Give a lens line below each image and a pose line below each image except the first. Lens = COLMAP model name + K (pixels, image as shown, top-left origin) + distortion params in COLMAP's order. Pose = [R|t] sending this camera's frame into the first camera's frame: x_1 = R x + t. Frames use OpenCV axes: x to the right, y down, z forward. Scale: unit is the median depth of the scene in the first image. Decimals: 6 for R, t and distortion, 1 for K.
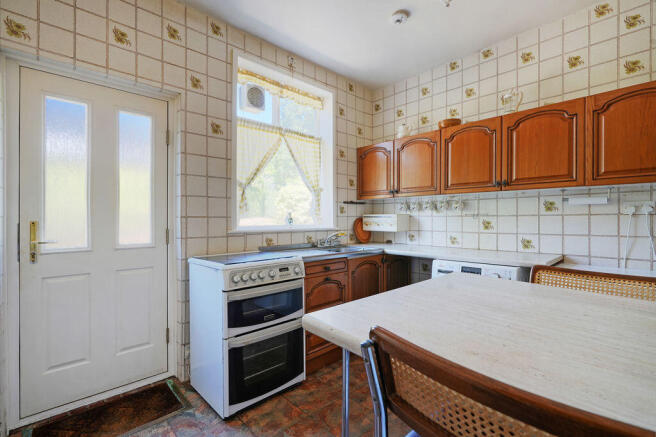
lens RADIAL K [[298.6, 0, 329.4], [0, 298.6, 222.6], [0, 0, 1]] dist [0.001031, 0.000363]
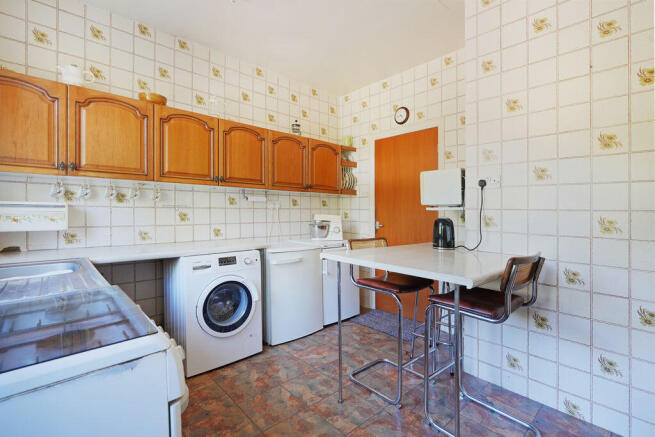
lens RADIAL K [[298.1, 0, 344.5], [0, 298.1, 206.9], [0, 0, 1]] dist [0.001031, 0.000363]
pose [[-0.009853, 0.017765, 0.999794, -0.465545], [0.004291, 0.999834, -0.017723, -0.005389], [-0.999942, 0.004116, -0.009928, 0.477173]]
